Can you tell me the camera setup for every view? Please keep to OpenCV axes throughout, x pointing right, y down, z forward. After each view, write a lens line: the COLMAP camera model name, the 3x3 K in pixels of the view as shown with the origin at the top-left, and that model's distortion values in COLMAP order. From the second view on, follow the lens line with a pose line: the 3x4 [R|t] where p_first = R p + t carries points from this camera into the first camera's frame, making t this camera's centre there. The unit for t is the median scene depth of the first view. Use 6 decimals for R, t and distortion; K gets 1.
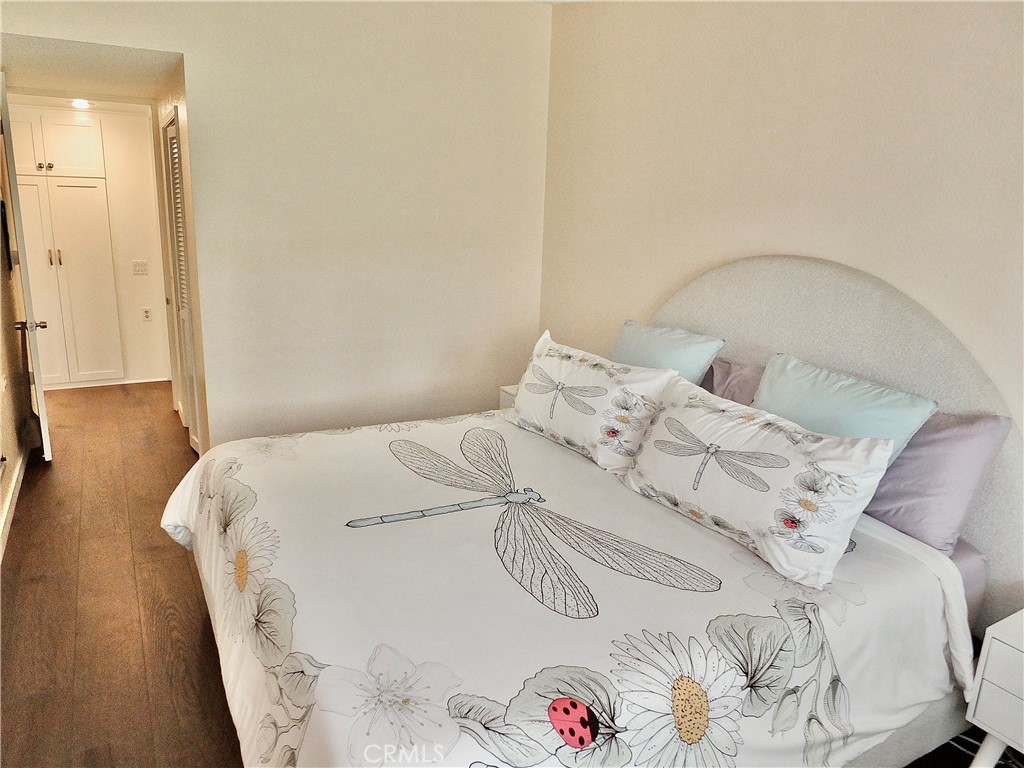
lens RADIAL K [[724.3, 0, 512.0], [0, 724.3, 384.0], [0, 0, 1]] dist [-0.020933, -0.000957]
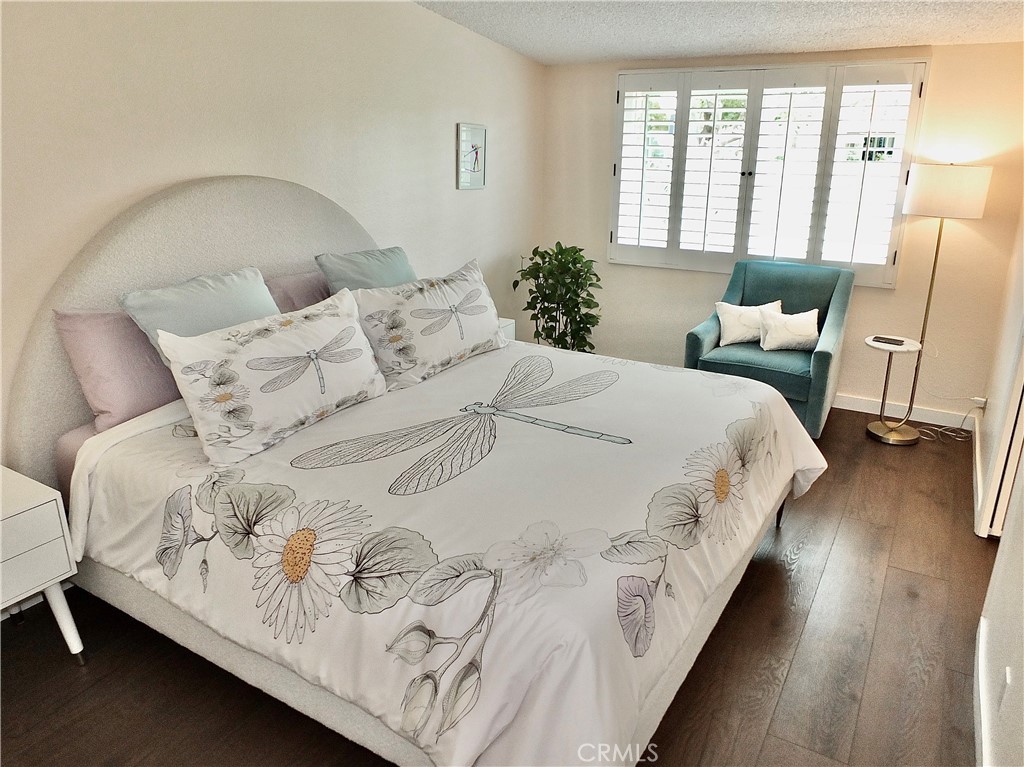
lens RADIAL K [[724.3, 0, 512.0], [0, 724.3, 383.5], [0, 0, 1]] dist [-0.020933, -0.000957]
pose [[-0.493213, -0.312589, 0.811806, -0.944528], [0.189628, 0.872133, 0.451026, -0.386915], [-0.848989, 0.376393, -0.370872, 1.443271]]
